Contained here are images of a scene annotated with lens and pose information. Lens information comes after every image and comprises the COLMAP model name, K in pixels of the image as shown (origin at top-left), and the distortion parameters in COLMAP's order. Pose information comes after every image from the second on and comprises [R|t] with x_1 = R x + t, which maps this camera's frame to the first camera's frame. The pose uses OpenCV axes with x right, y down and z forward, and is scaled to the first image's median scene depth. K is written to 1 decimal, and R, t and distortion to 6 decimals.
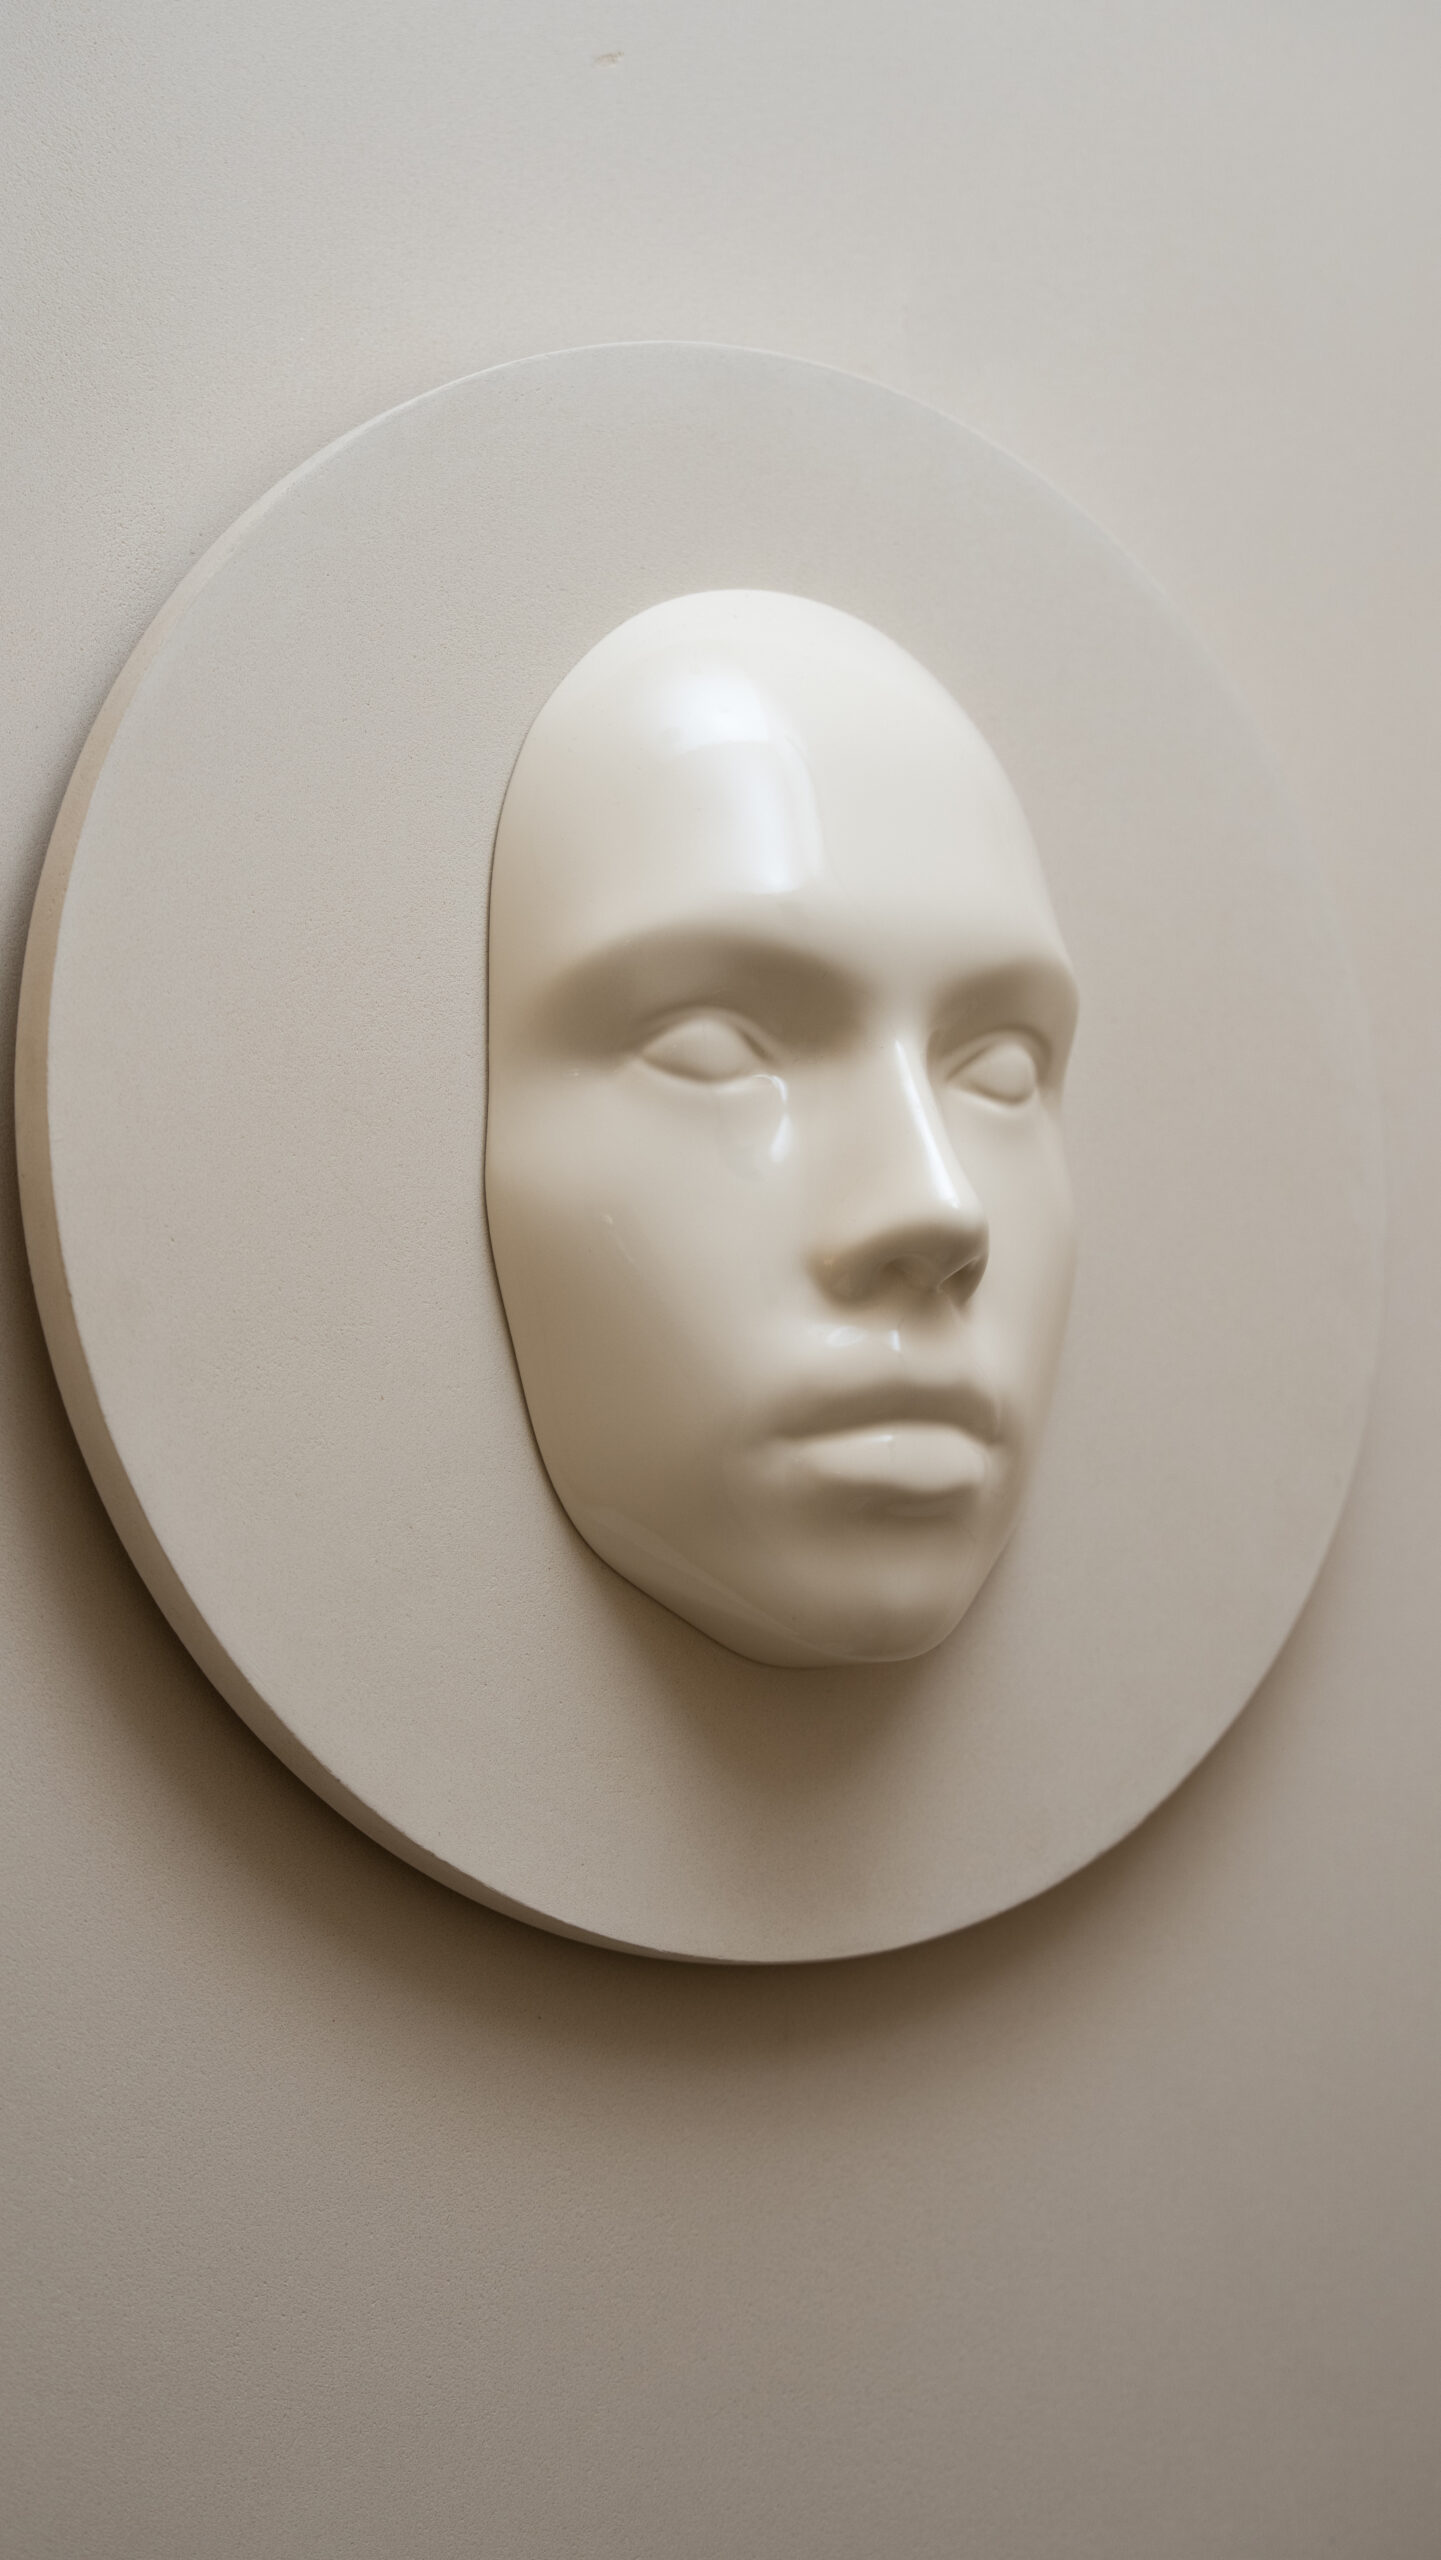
lens RADIAL K [[5210.6, 0, 659.9], [0, 5210.6, 1271.9], [0, 0, 1]] dist [0.251358, 0.000000]
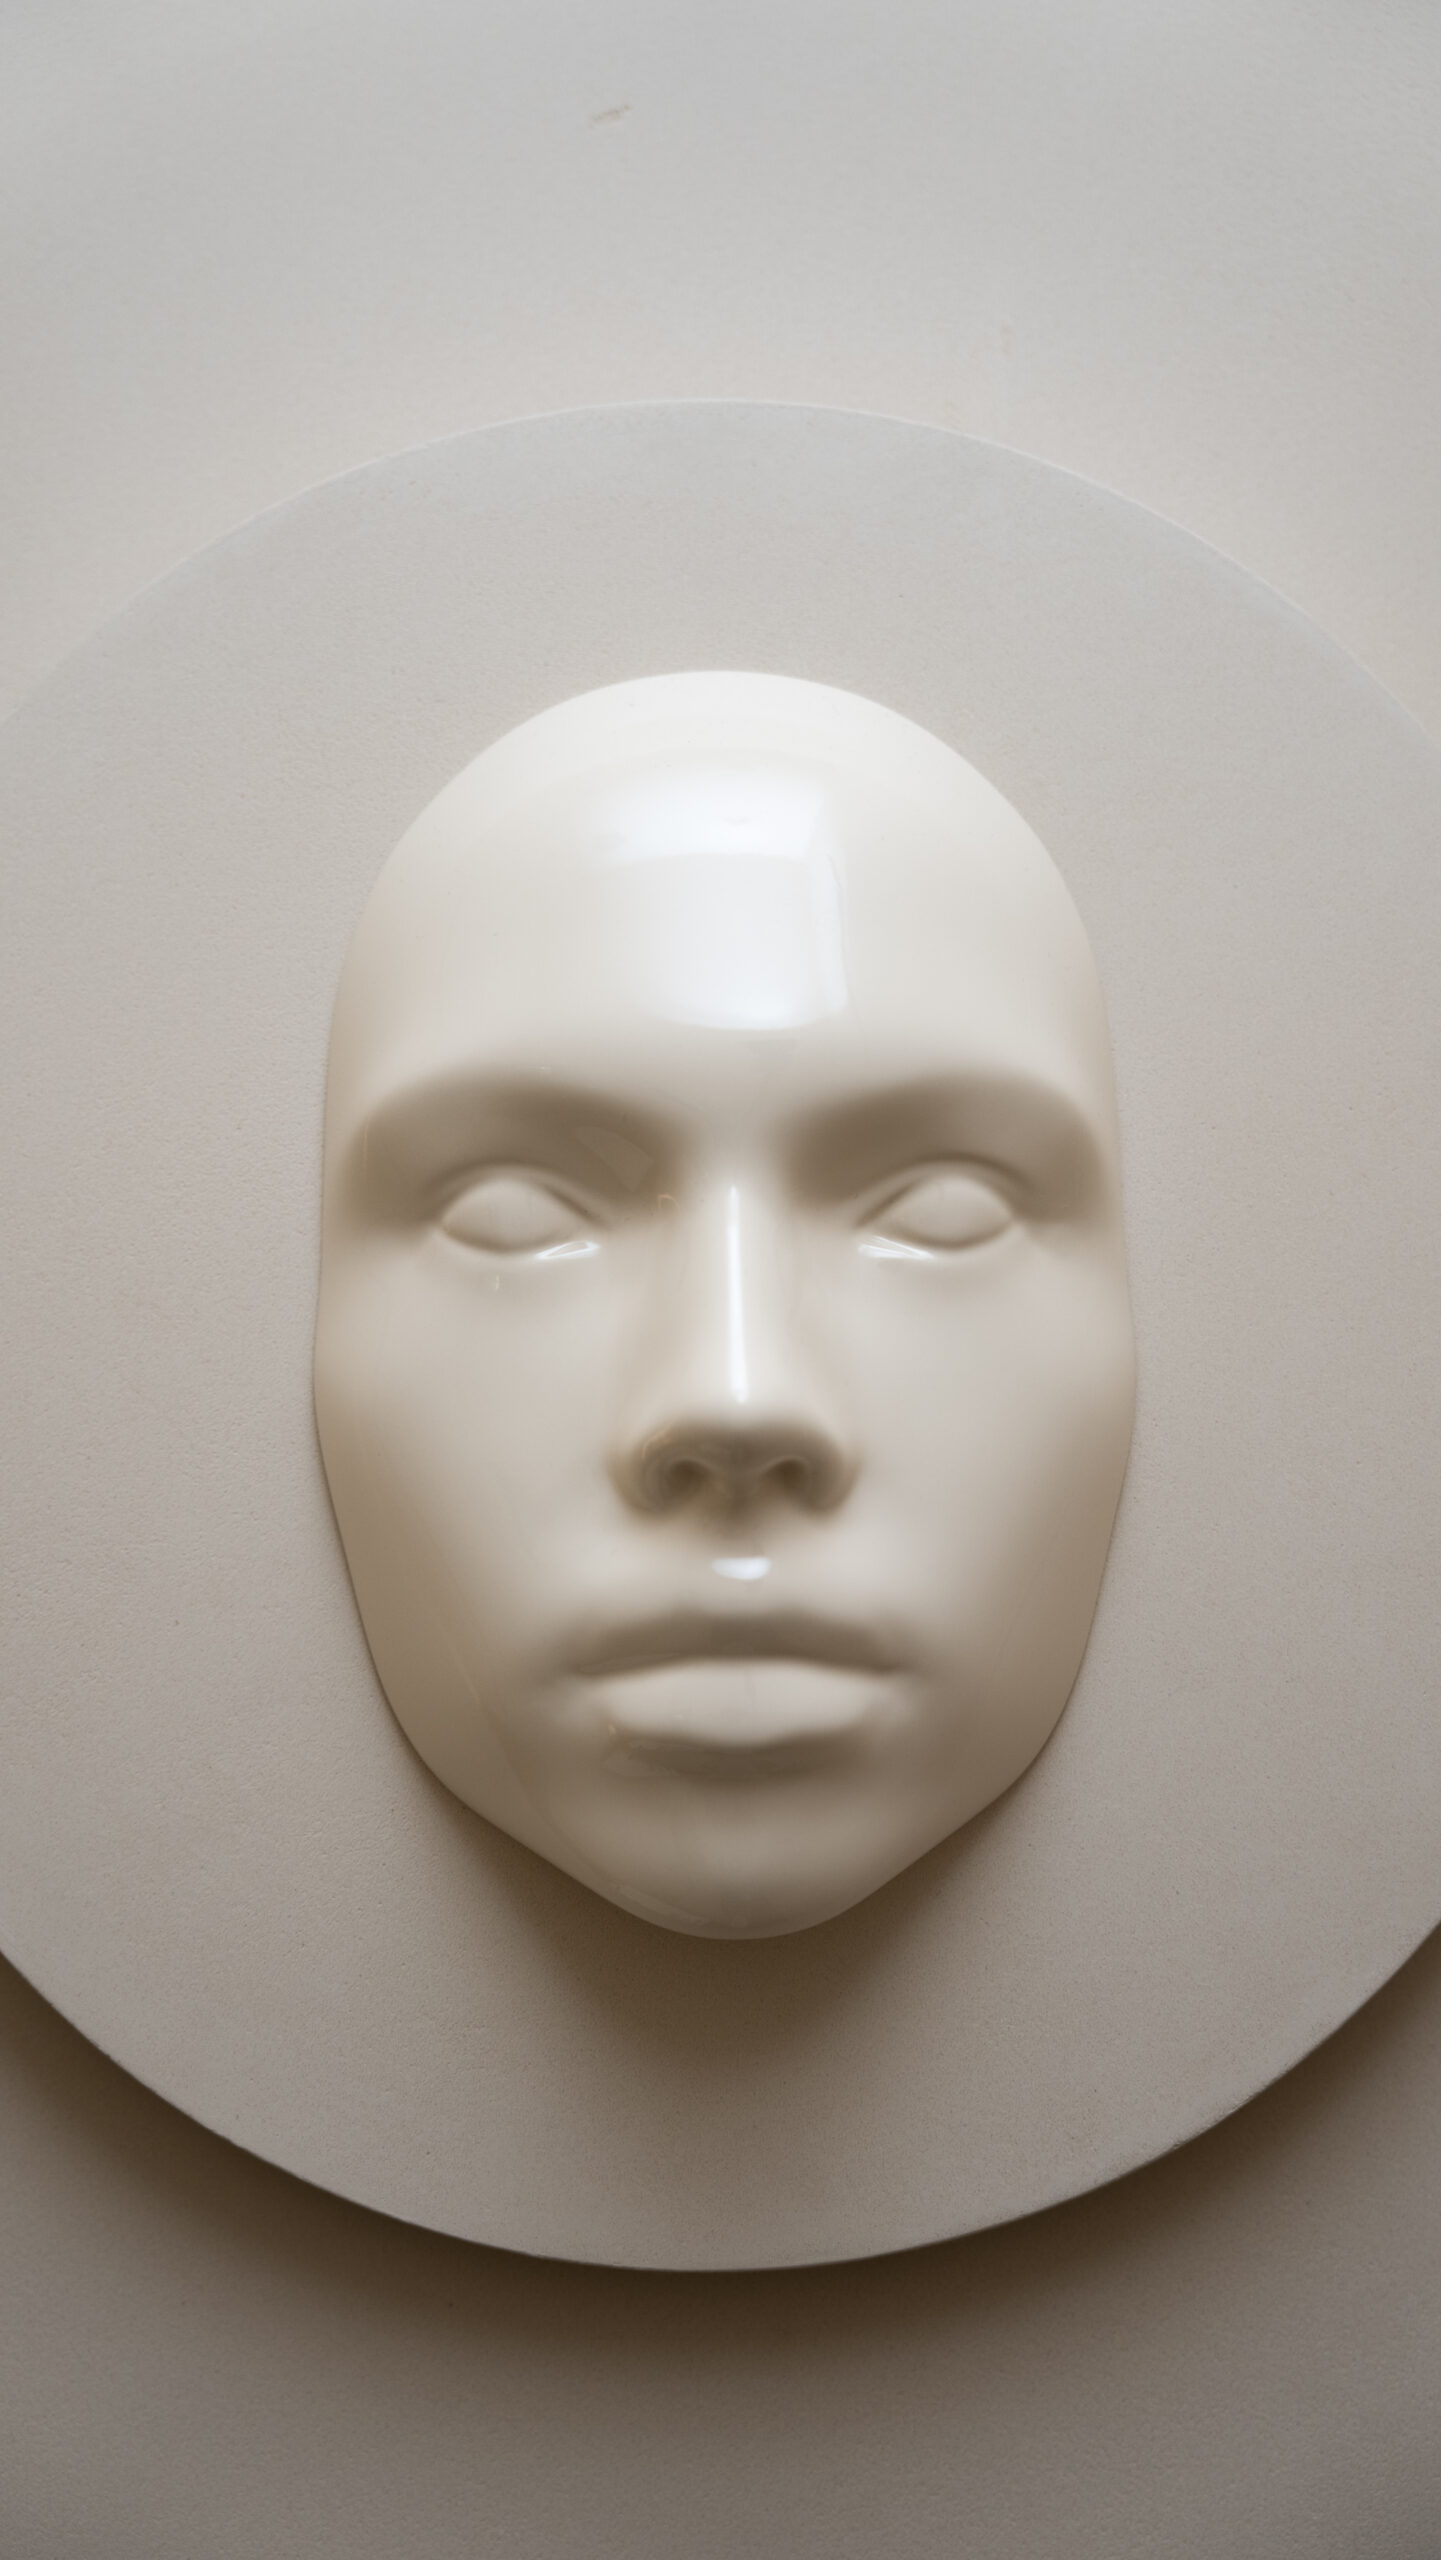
lens RADIAL K [[2985.1, 0, 728.0], [0, 2985.1, 1272.6], [0, 0, 1]] dist [0.085287, 0.000000]
pose [[0.848873, -0.035572, -0.527398, 0.296431], [0.047000, 0.998861, 0.008279, -0.035333], [0.526503, -0.031816, 0.849578, 0.599759]]
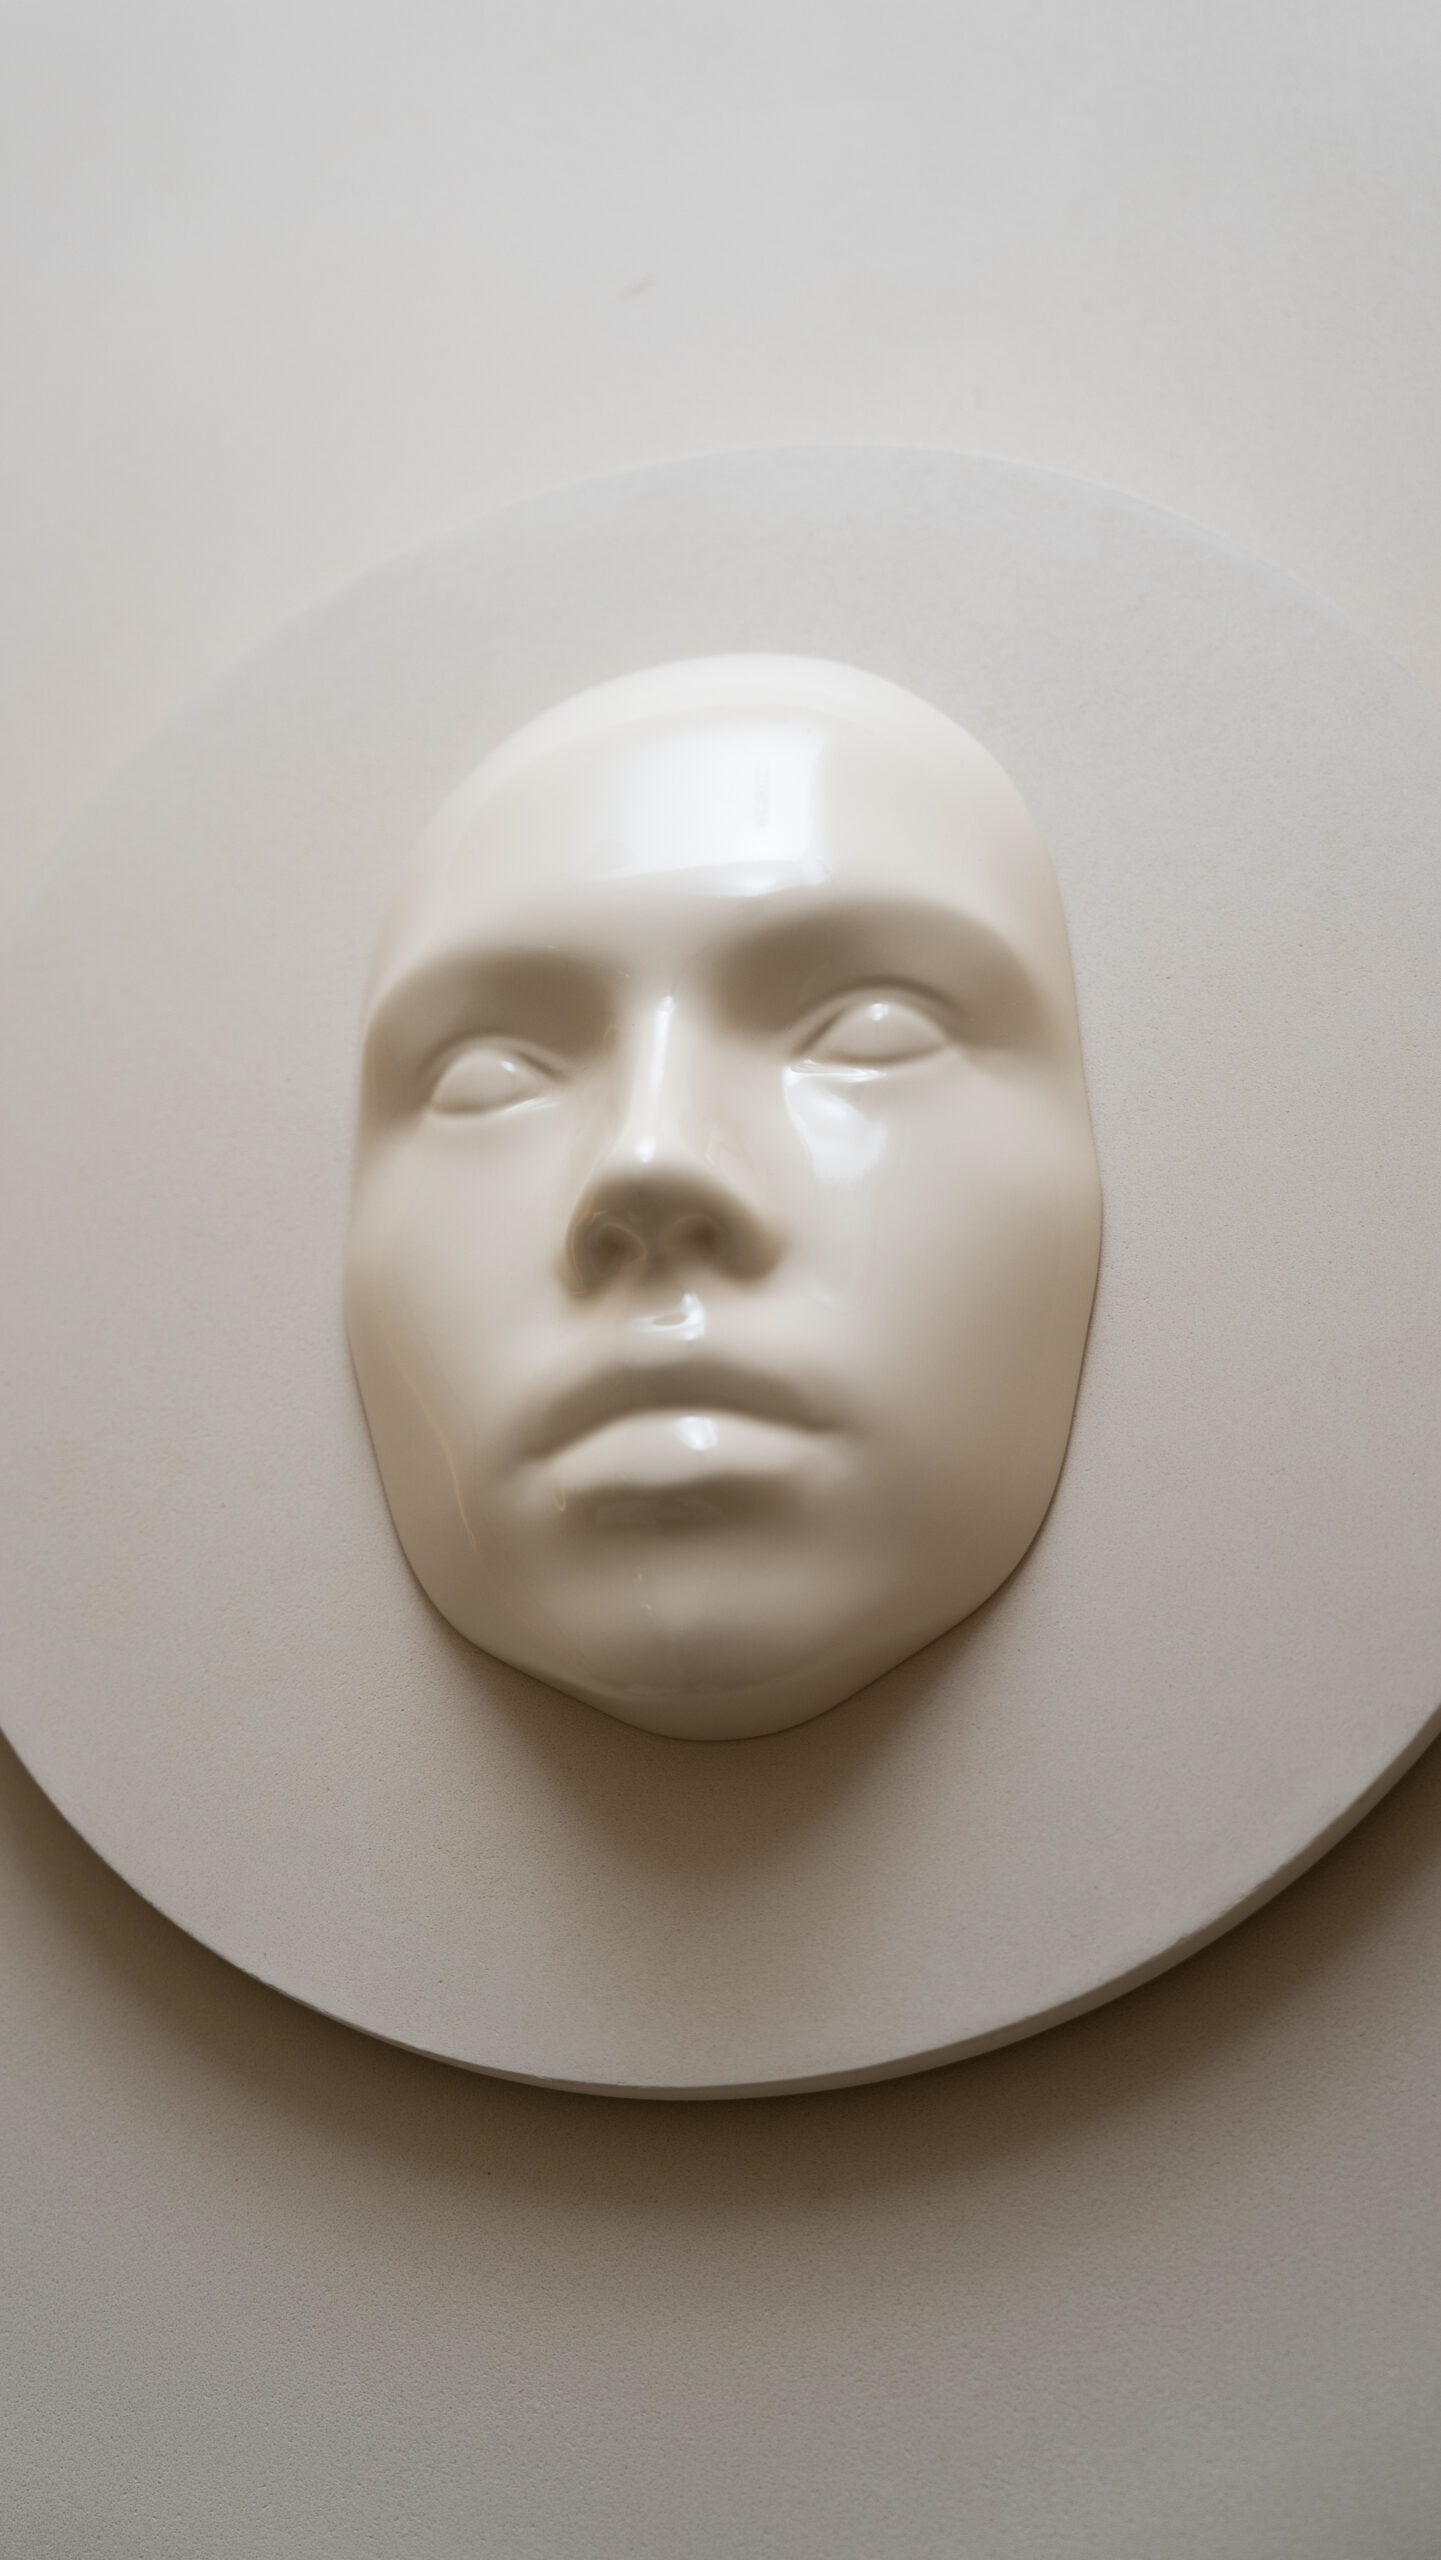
lens RADIAL K [[3184.3, 0, 724.0], [0, 3184.3, 1225.0], [0, 0, 1]] dist [0.082500, 0.000000]
pose [[0.689264, -0.271697, -0.671636, 0.416080], [0.085456, 0.951038, -0.297025, 0.155788], [0.719453, 0.147334, 0.678734, 0.642254]]
